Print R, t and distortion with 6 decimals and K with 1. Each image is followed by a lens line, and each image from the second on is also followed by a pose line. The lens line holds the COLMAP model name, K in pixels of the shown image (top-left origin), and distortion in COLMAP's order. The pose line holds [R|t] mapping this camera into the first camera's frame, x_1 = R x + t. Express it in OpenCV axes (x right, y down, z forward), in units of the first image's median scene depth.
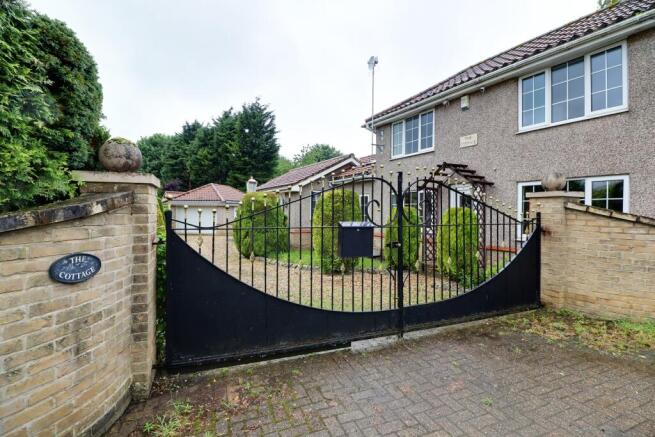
lens RADIAL K [[303.6, 0, 329.0], [0, 303.6, 212.5], [0, 0, 1]] dist [0.002321, -0.013175]
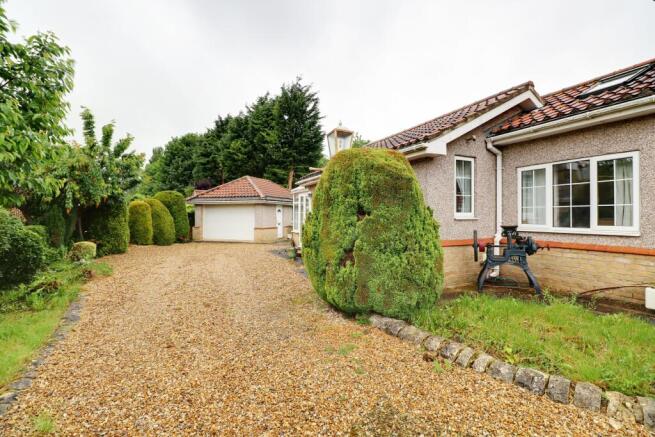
lens RADIAL K [[303.6, 0, 329.0], [0, 303.6, 212.5], [0, 0, 1]] dist [0.002321, -0.013175]
pose [[0.995013, -0.010128, -0.099229, -0.249160], [0.009034, 0.999893, -0.011466, 0.022089], [0.099335, 0.010512, 0.994999, 0.612256]]
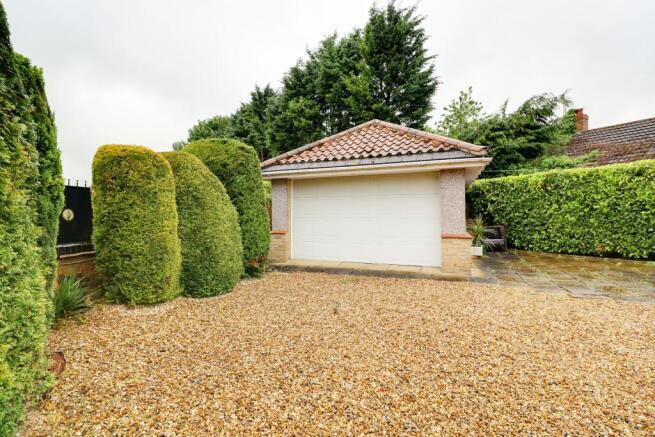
lens RADIAL K [[303.6, 0, 329.0], [0, 303.6, 212.5], [0, 0, 1]] dist [0.002321, -0.013175]
pose [[0.987797, -0.017488, -0.154760, -0.958799], [0.016147, 0.999820, -0.009920, 0.039726], [0.154905, 0.007300, 0.987902, 1.582335]]
